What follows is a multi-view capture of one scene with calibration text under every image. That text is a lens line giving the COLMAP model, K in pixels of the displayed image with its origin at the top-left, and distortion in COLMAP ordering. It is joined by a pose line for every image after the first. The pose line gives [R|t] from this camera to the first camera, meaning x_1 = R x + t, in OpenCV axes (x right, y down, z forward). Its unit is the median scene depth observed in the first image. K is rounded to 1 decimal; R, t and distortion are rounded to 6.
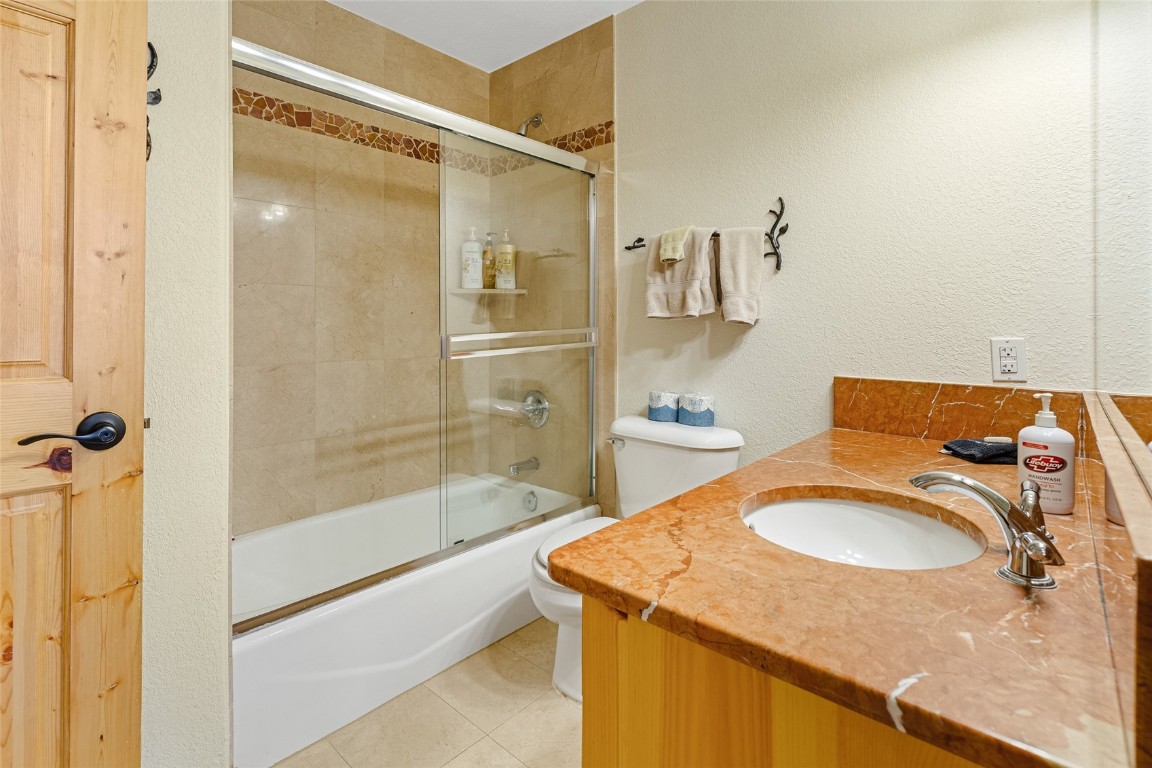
lens RADIAL K [[557.6, 0, 546.9], [0, 557.6, 326.2], [0, 0, 1]] dist [0.008775, 0.000092]
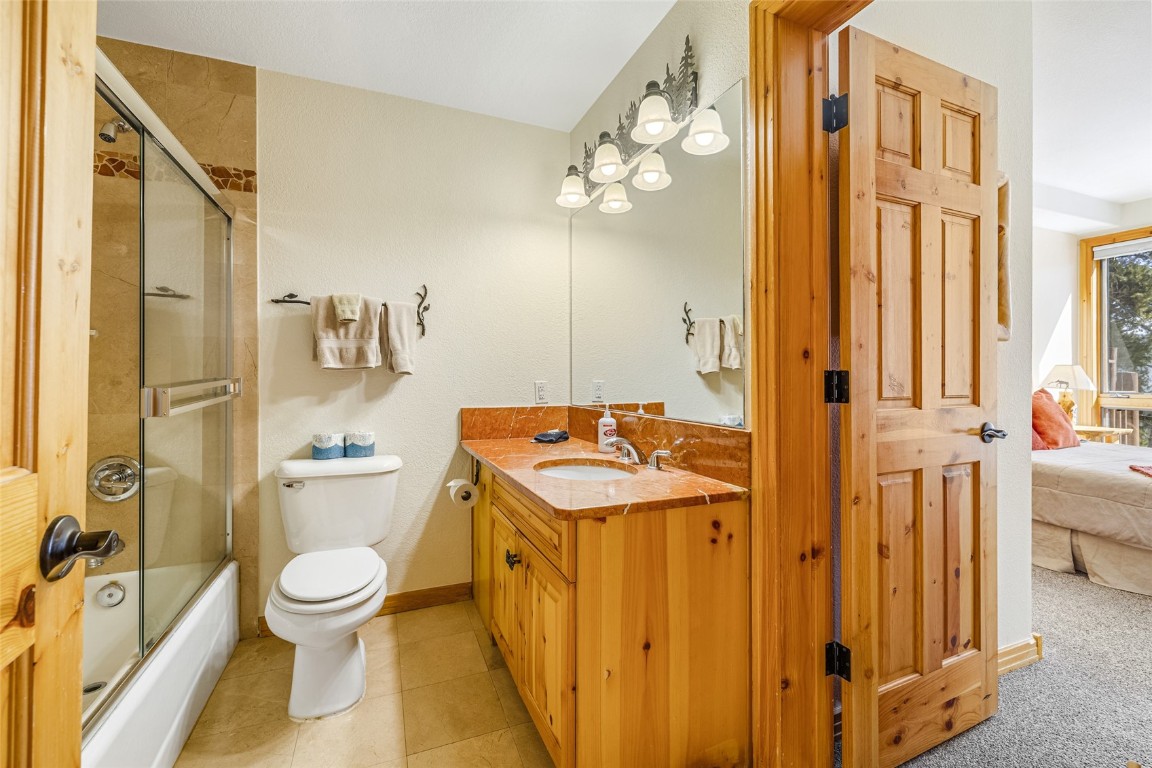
lens RADIAL K [[489.3, 0, 575.1], [0, 489.3, 372.8], [0, 0, 1]] dist [0.009077, -0.000523]
pose [[0.418809, 0.002527, 0.908071, -0.509635], [0.001970, 0.999991, -0.003692, -0.001752], [-0.908072, 0.003335, 0.418800, 0.122831]]
